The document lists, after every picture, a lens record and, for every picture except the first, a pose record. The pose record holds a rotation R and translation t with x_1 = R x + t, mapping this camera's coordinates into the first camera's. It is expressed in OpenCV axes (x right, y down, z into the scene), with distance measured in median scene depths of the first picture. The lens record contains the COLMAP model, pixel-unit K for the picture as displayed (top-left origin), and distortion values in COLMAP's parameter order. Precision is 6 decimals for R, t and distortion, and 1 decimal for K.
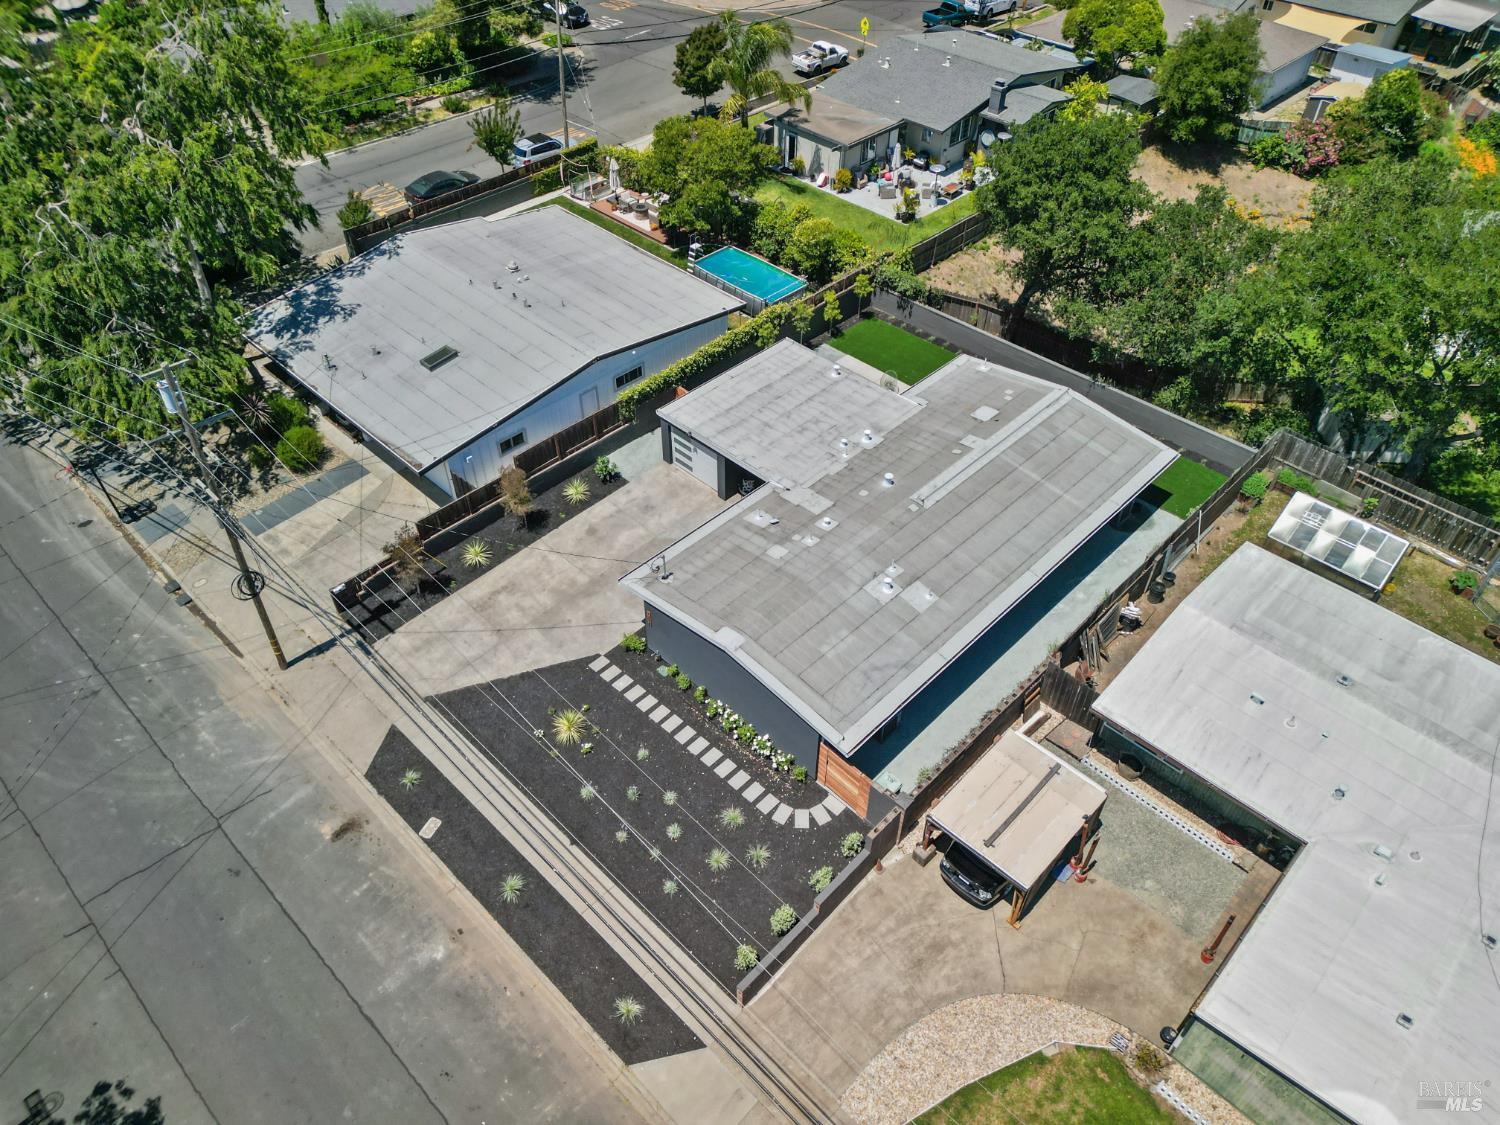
lens RADIAL K [[1036.0, 0, 745.9], [0, 1036.0, 554.7], [0, 0, 1]] dist [0.081124, -0.076963]
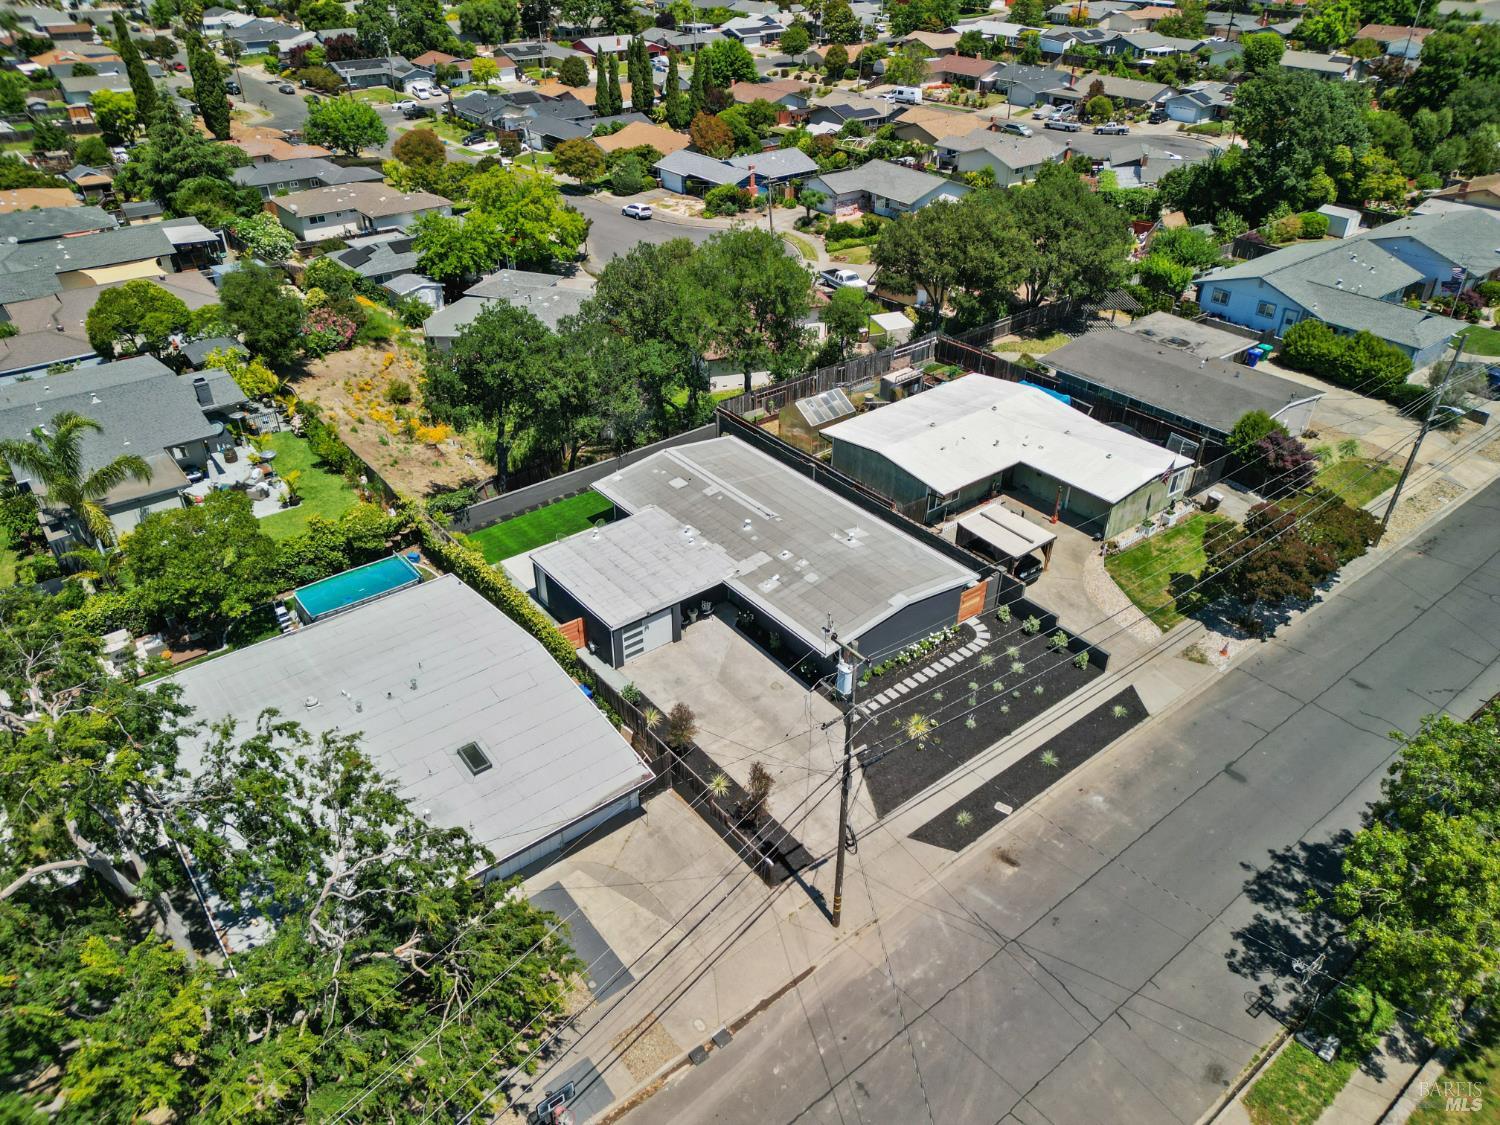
lens RADIAL K [[1045.8, 0, 750.0], [0, 1045.8, 562.5], [0, 0, 1]] dist [0.071188, -0.071449]
pose [[0.130329, -0.549724, 0.825117, -0.930182], [0.683482, 0.652685, 0.326886, -0.438464], [-0.718238, 0.521350, 0.460791, 0.327451]]
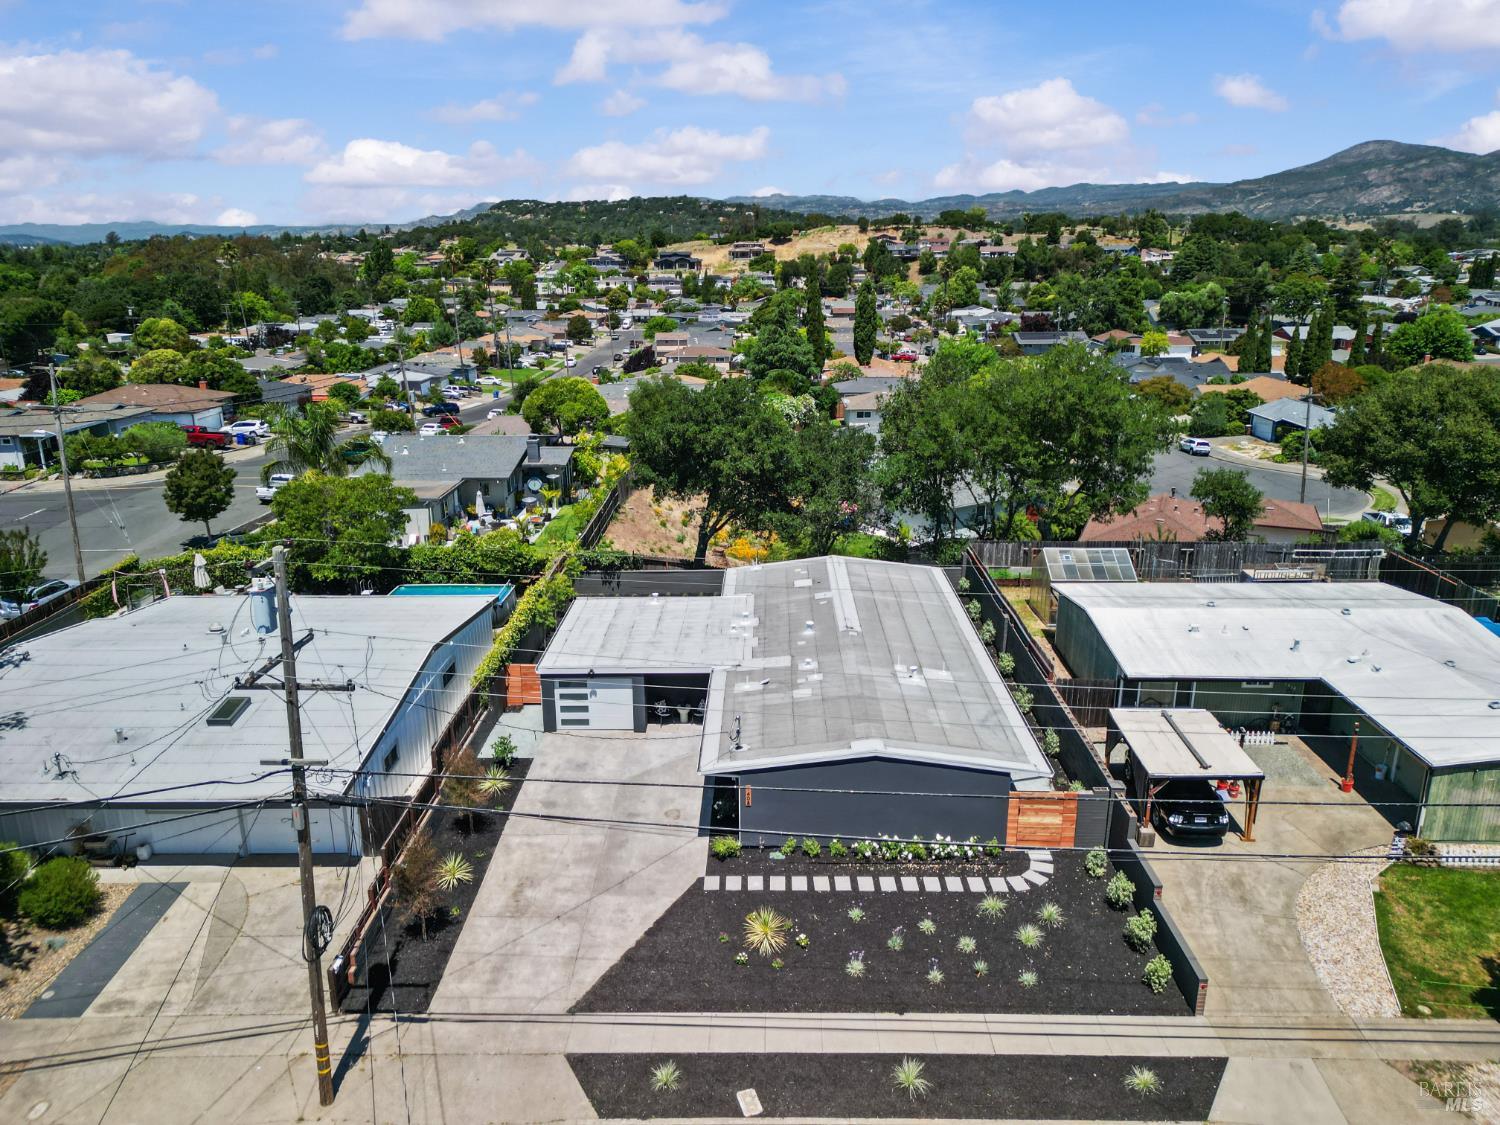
lens RADIAL K [[1045.8, 0, 750.0], [0, 1045.8, 562.5], [0, 0, 1]] dist [0.071188, -0.071449]
pose [[0.730364, -0.212544, 0.649149, -0.498007], [0.480199, 0.835640, -0.266673, 0.107338], [-0.485775, 0.506489, 0.712385, 0.225332]]
